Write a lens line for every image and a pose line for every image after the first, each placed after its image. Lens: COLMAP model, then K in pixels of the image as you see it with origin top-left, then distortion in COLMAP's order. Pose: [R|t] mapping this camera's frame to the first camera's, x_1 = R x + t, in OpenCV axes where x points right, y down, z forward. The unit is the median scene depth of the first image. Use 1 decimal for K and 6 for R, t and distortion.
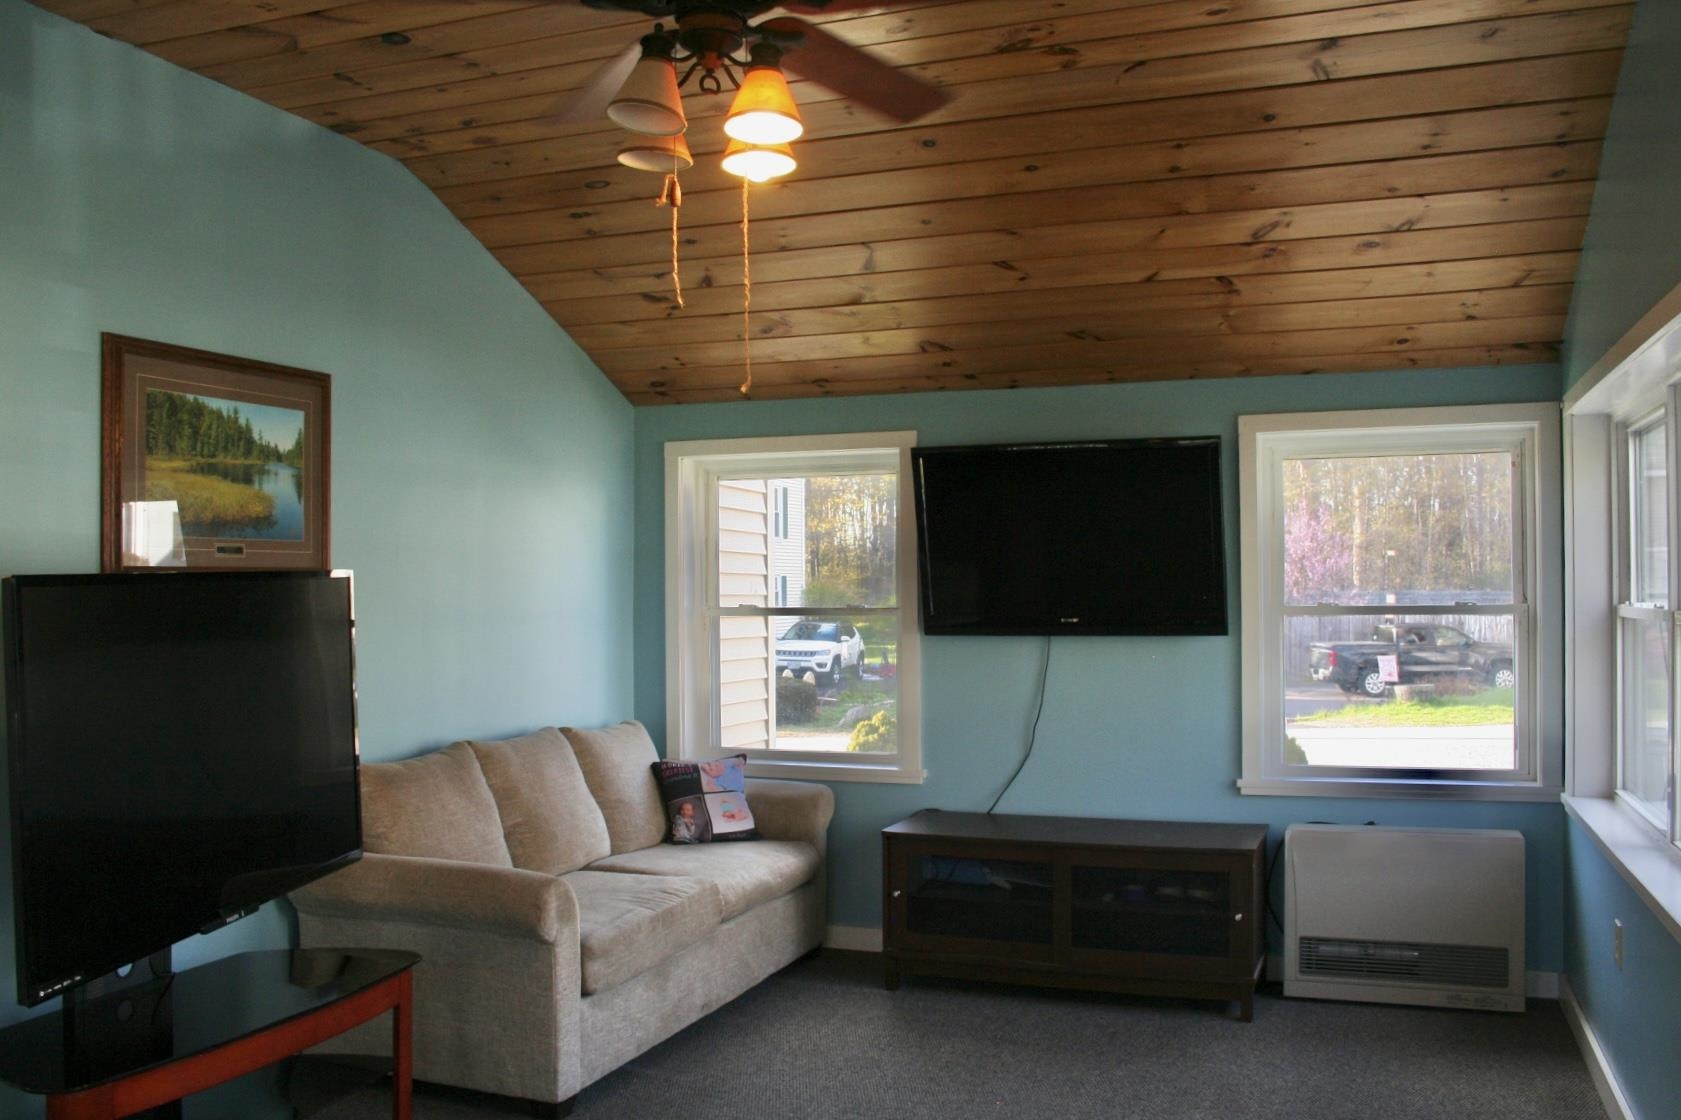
lens RADIAL K [[1424.4, 0, 834.5], [0, 1424.4, 563.5], [0, 0, 1]] dist [-0.142129, 0.103783]
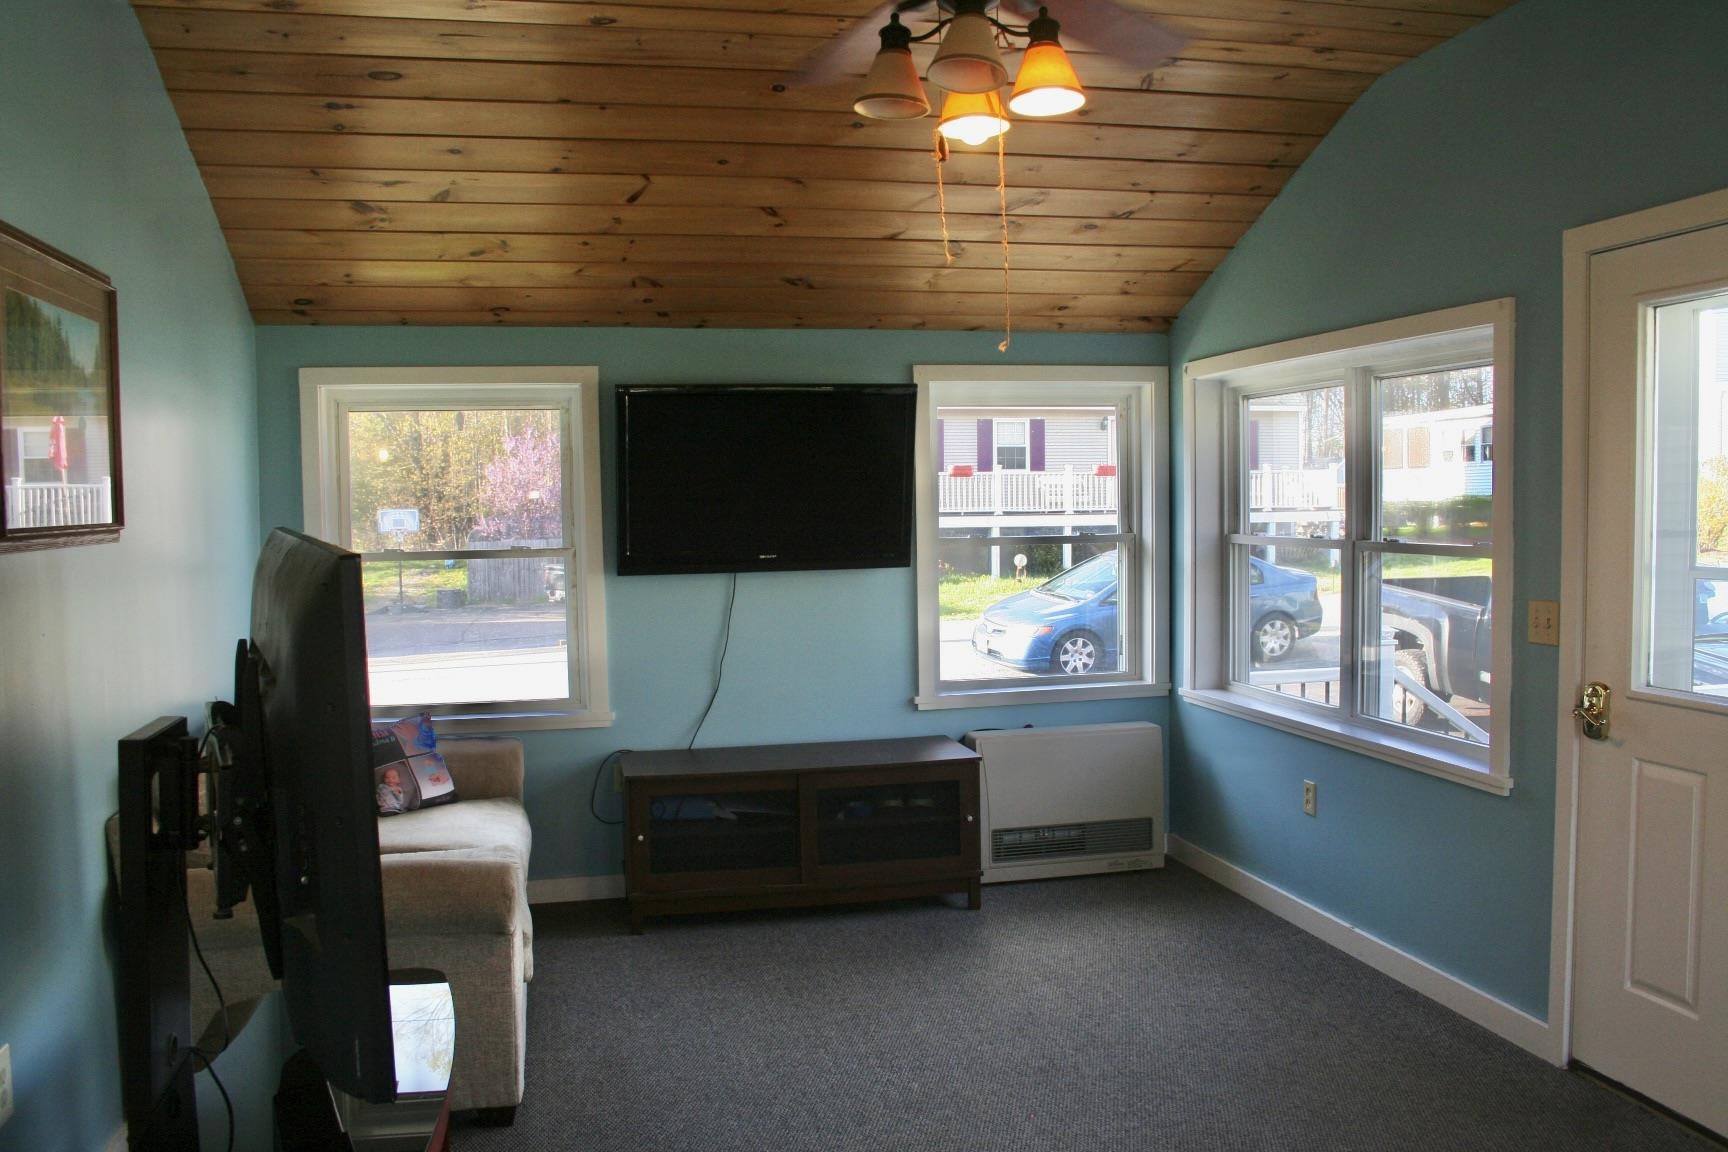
lens RADIAL K [[1464.2, 0, 819.7], [0, 1464.2, 595.3], [0, 0, 1]] dist [-0.142129, 0.103783]
pose [[0.838629, -0.043938, 0.542929, -0.396146], [0.002136, 0.996999, 0.077386, -0.015370], [-0.544699, -0.063739, 0.836206, 0.085558]]
